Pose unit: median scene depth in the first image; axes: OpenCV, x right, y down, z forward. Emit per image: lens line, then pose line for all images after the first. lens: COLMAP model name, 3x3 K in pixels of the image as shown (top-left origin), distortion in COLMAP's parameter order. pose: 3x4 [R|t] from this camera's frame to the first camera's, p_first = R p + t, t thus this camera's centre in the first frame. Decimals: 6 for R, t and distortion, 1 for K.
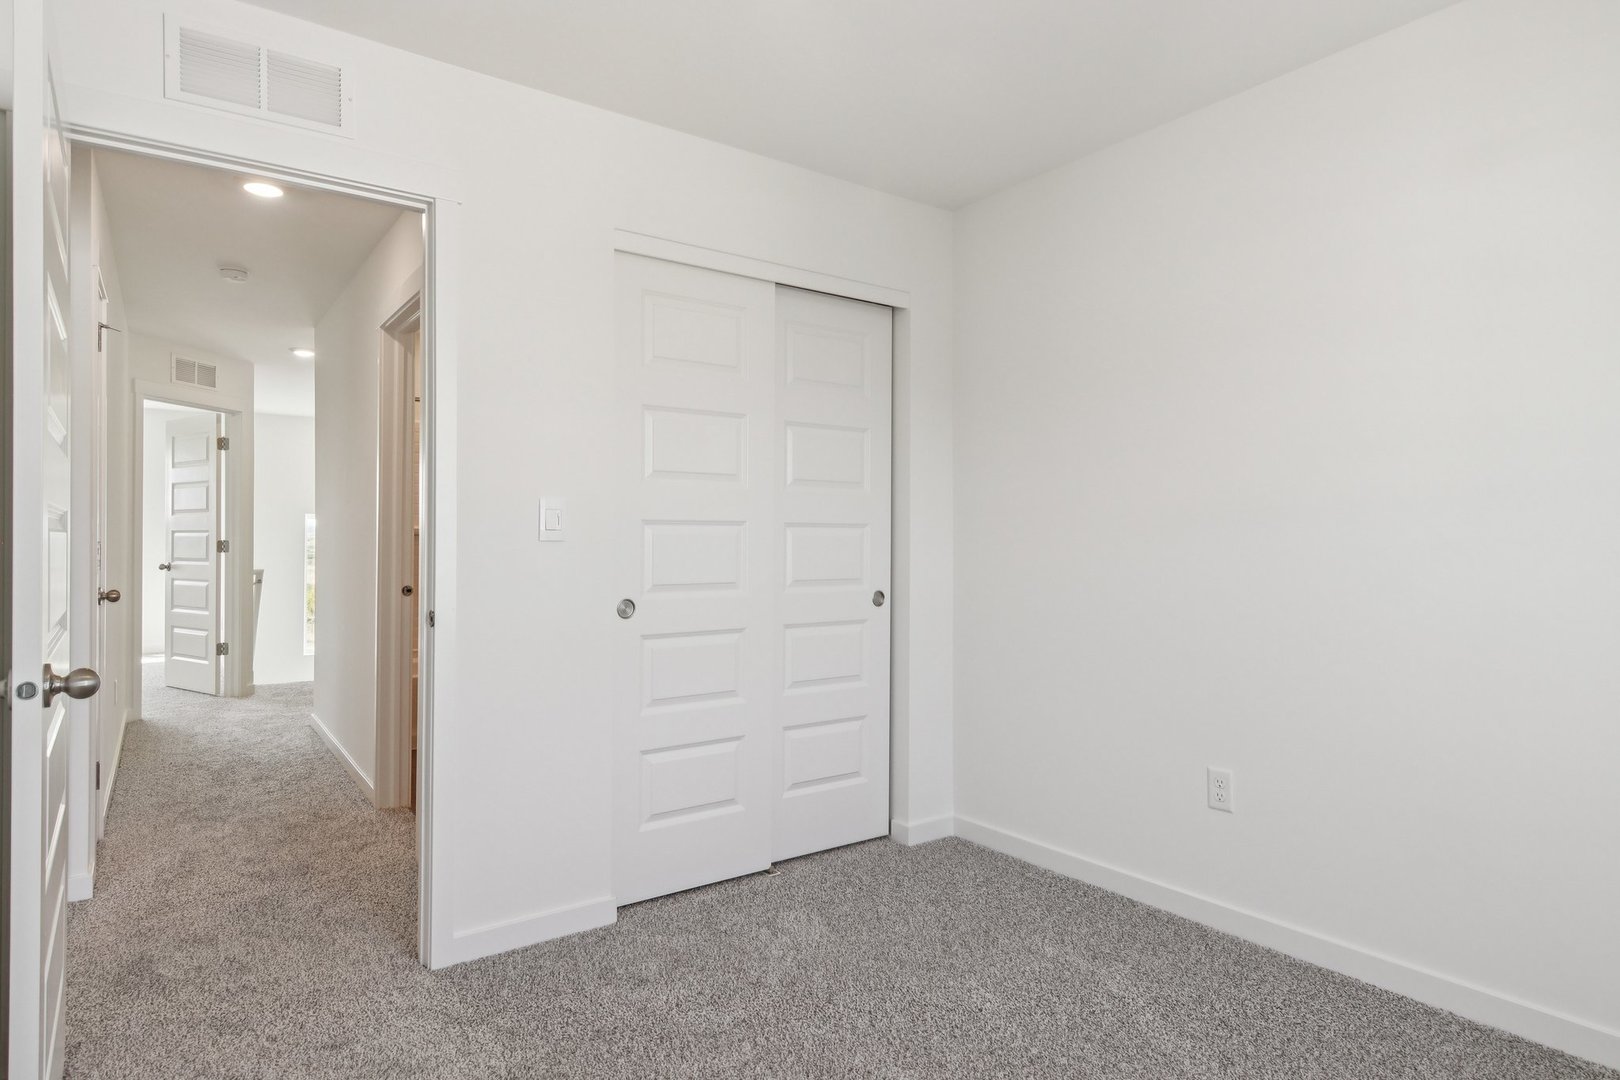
lens RADIAL K [[859.7, 0, 809.7], [0, 859.7, 537.7], [0, 0, 1]] dist [-0.000176, -0.000201]
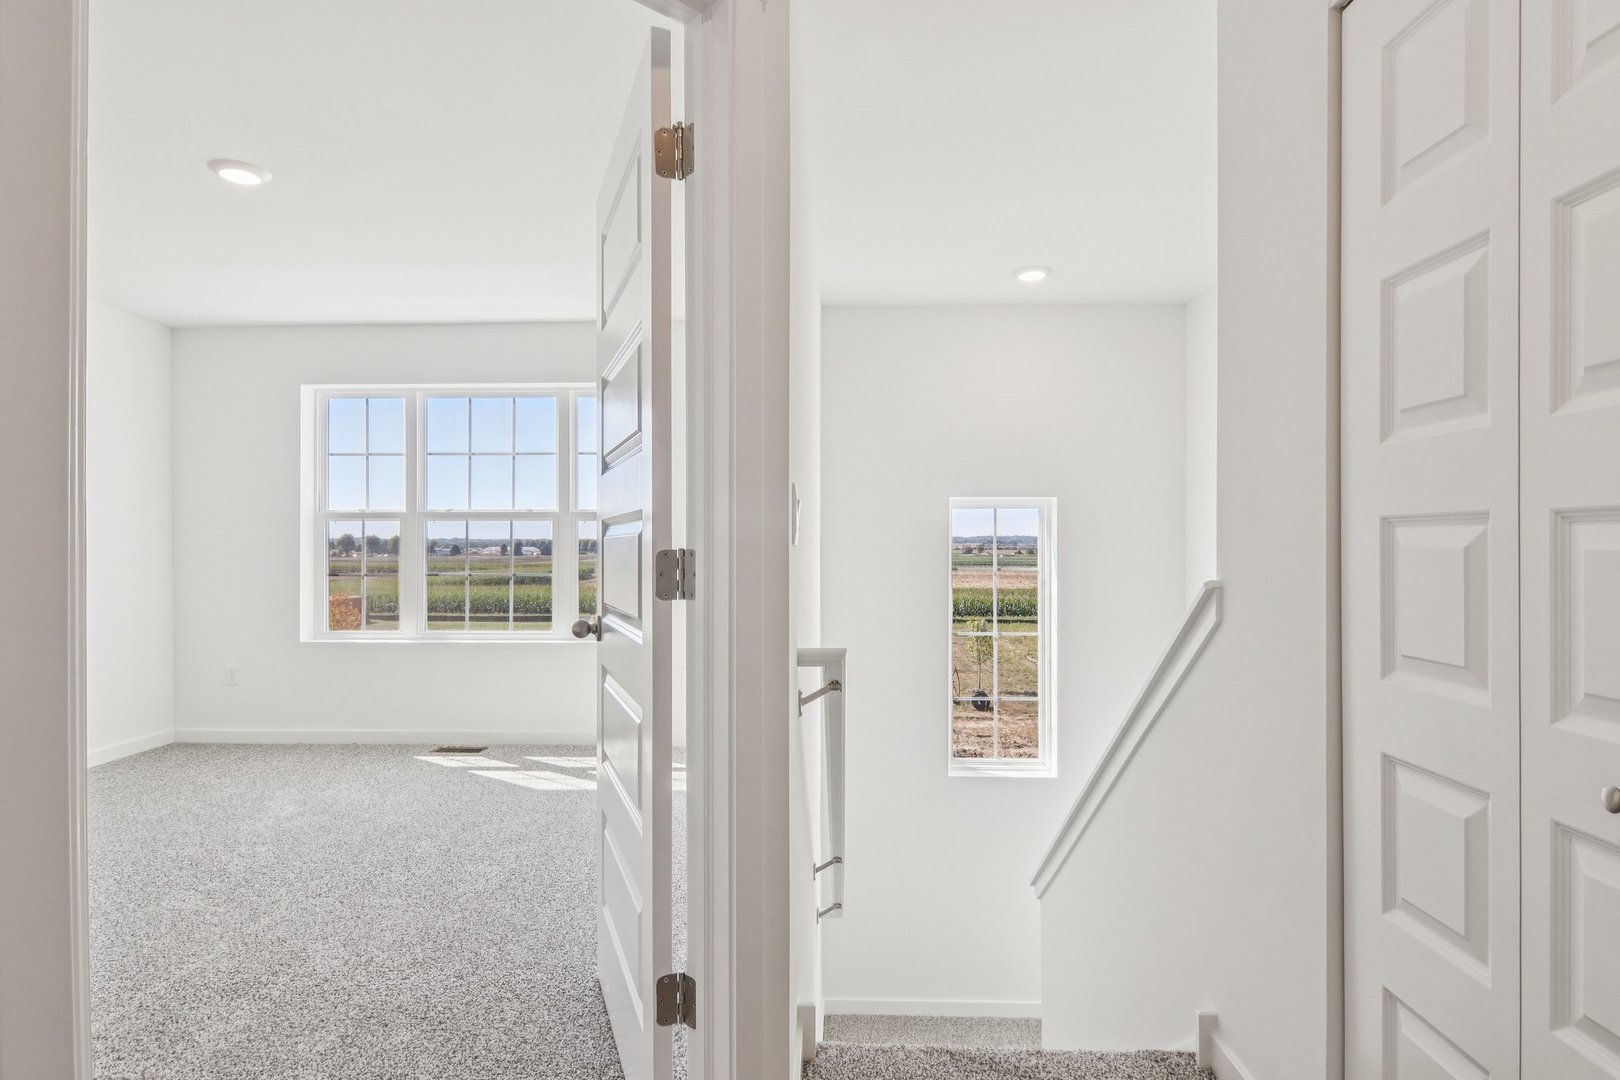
lens RADIAL K [[859.7, 0, 809.7], [0, 859.7, 537.7], [0, 0, 1]] dist [-0.000176, -0.000201]
pose [[0.760411, 0.000574, -0.649441, -0.494860], [-0.001164, 0.999999, -0.000480, -0.000162], [0.649441, 0.001121, 0.760412, 0.837758]]
